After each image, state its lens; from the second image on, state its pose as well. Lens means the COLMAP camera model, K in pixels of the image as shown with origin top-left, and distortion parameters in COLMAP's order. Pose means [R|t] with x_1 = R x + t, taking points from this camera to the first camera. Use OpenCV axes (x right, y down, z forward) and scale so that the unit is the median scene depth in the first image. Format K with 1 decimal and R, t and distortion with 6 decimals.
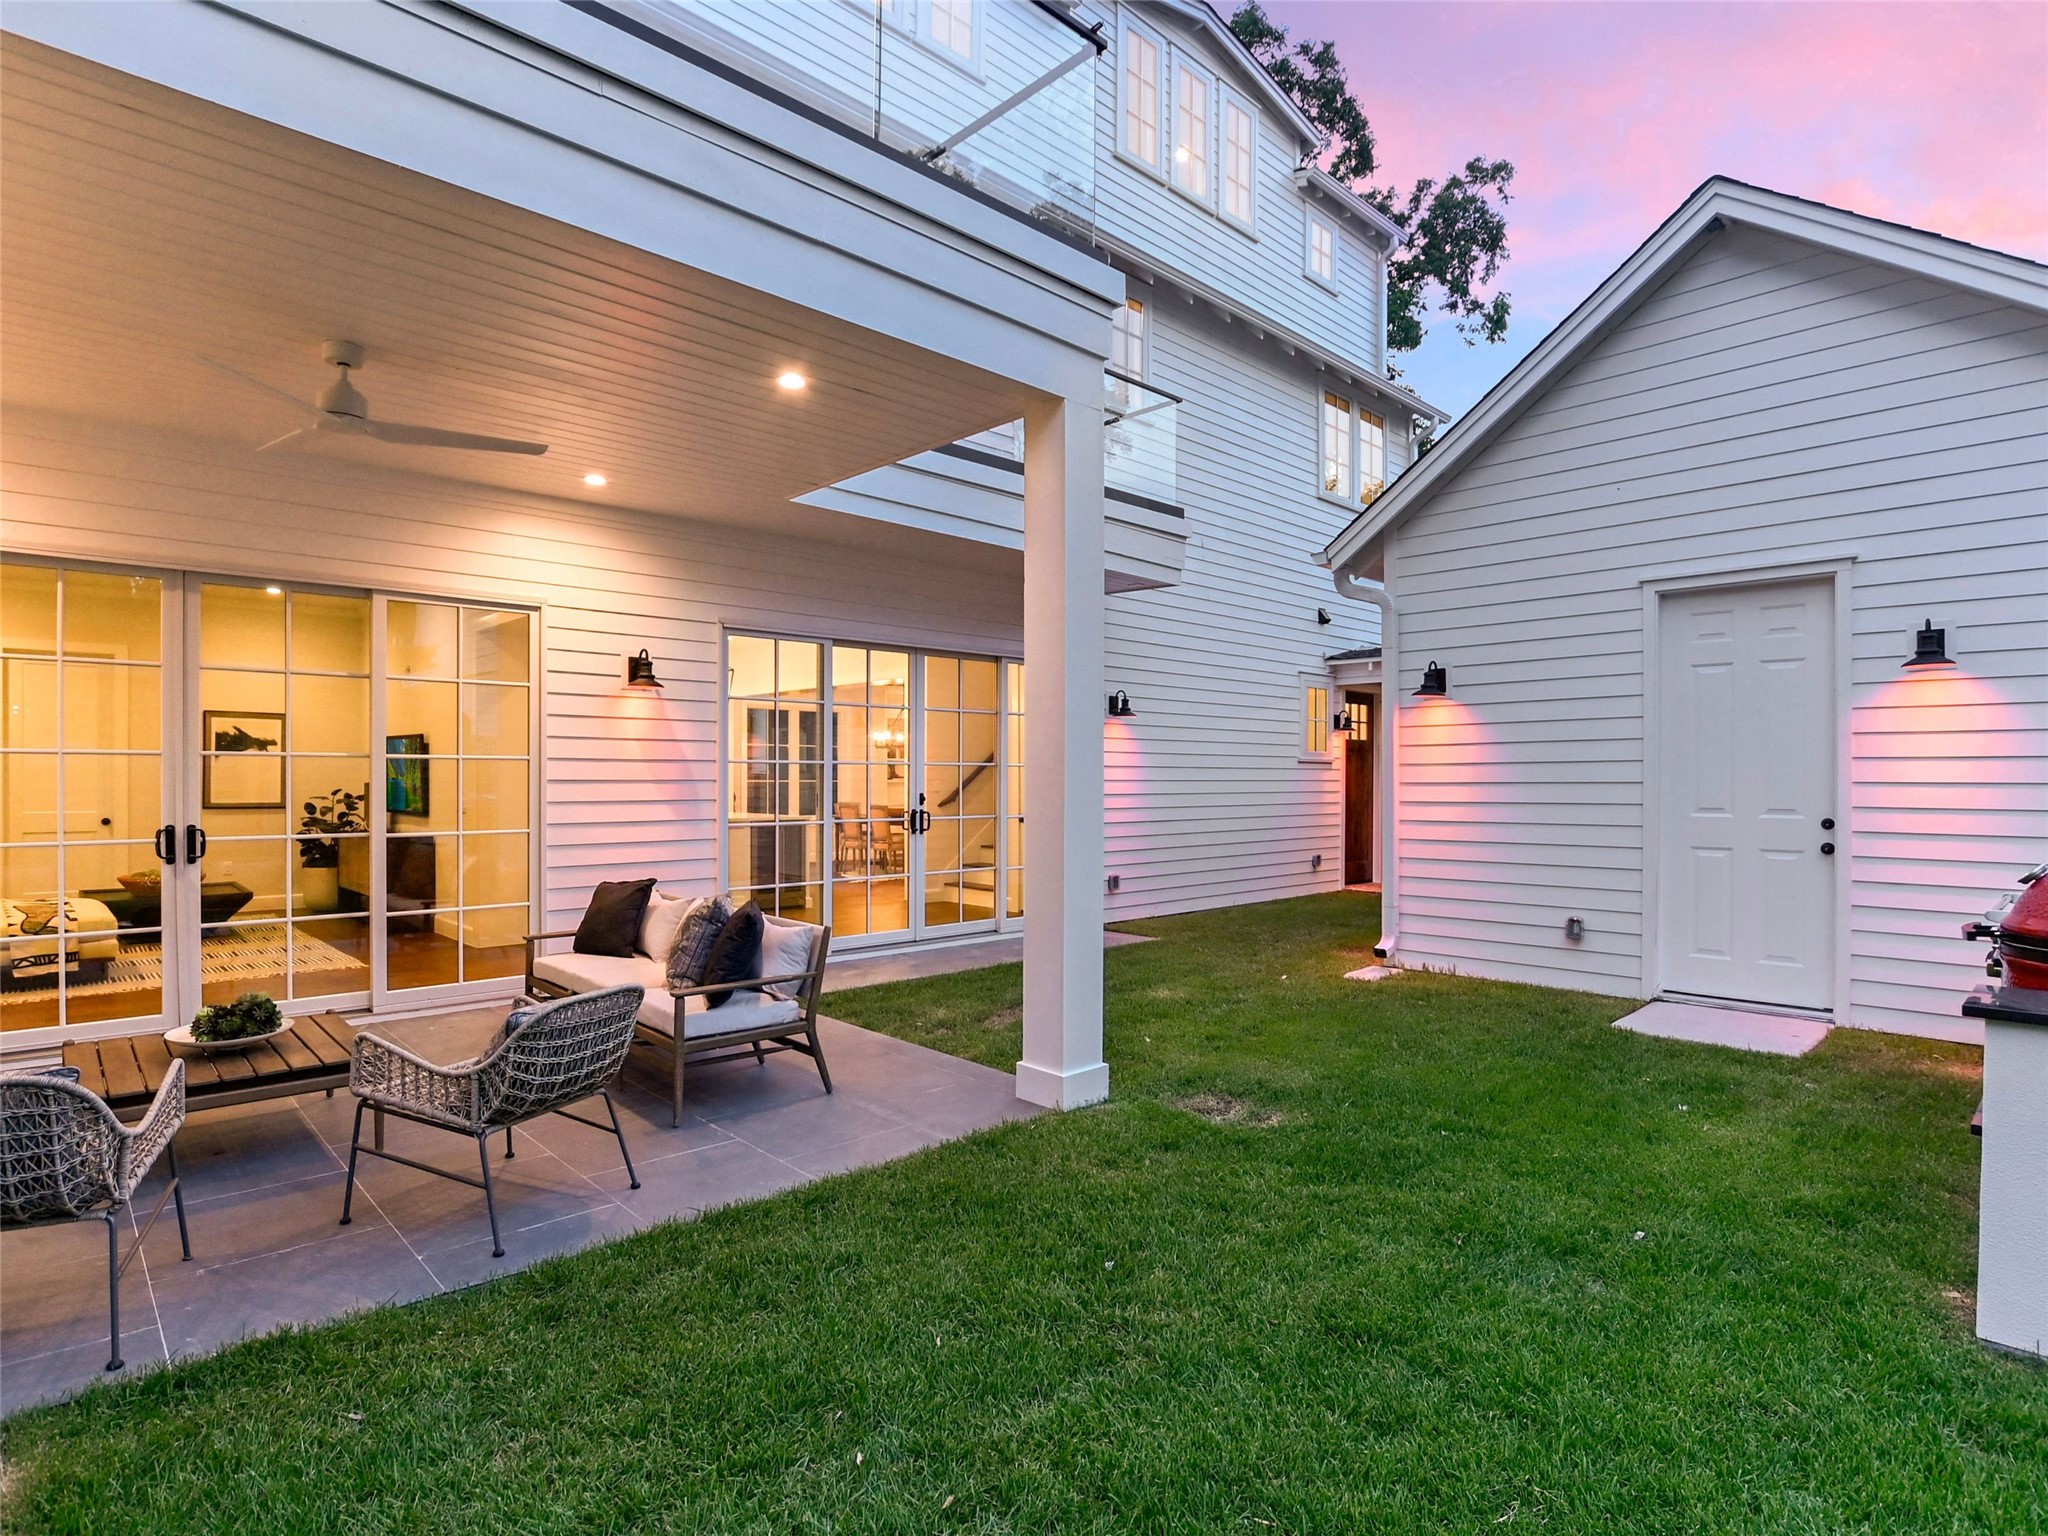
lens RADIAL K [[1078.8, 0, 1024.0], [0, 1078.8, 768.0], [0, 0, 1]] dist [-0.018190, 0.001105]
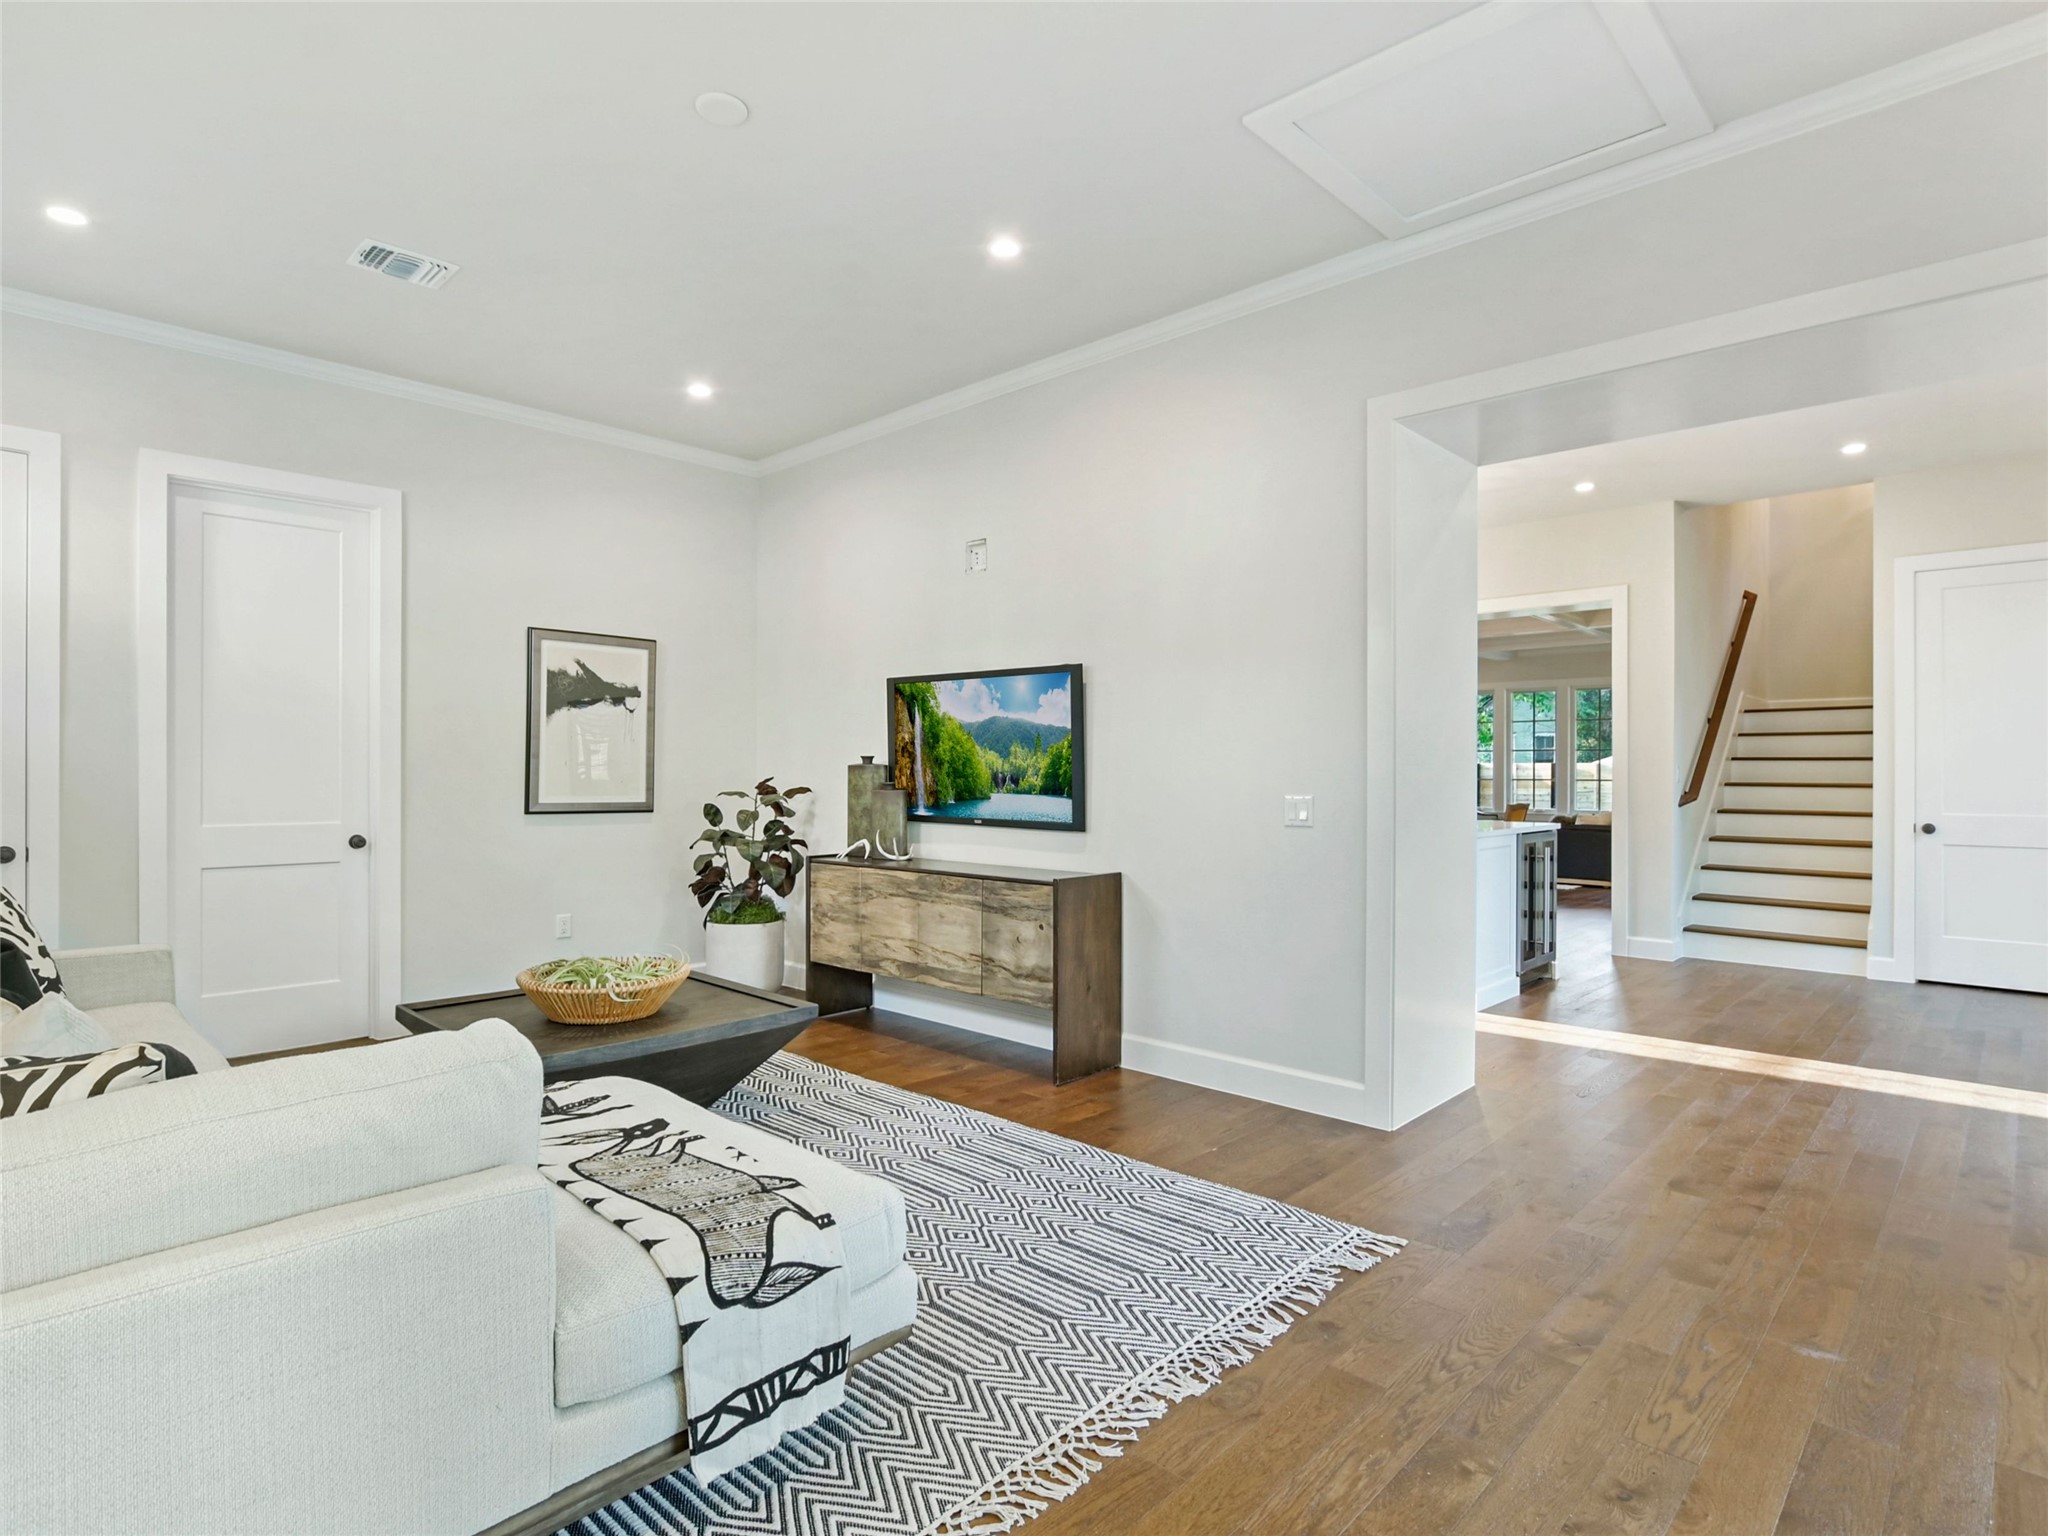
lens RADIAL K [[1078.8, 0, 1024.0], [0, 1078.8, 768.0], [0, 0, 1]] dist [-0.018190, 0.001105]
pose [[0.997282, 0.008992, 0.073135, -0.548081], [-0.010241, 0.999808, 0.016734, 0.003701], [-0.072970, -0.017437, 0.997182, 0.443455]]
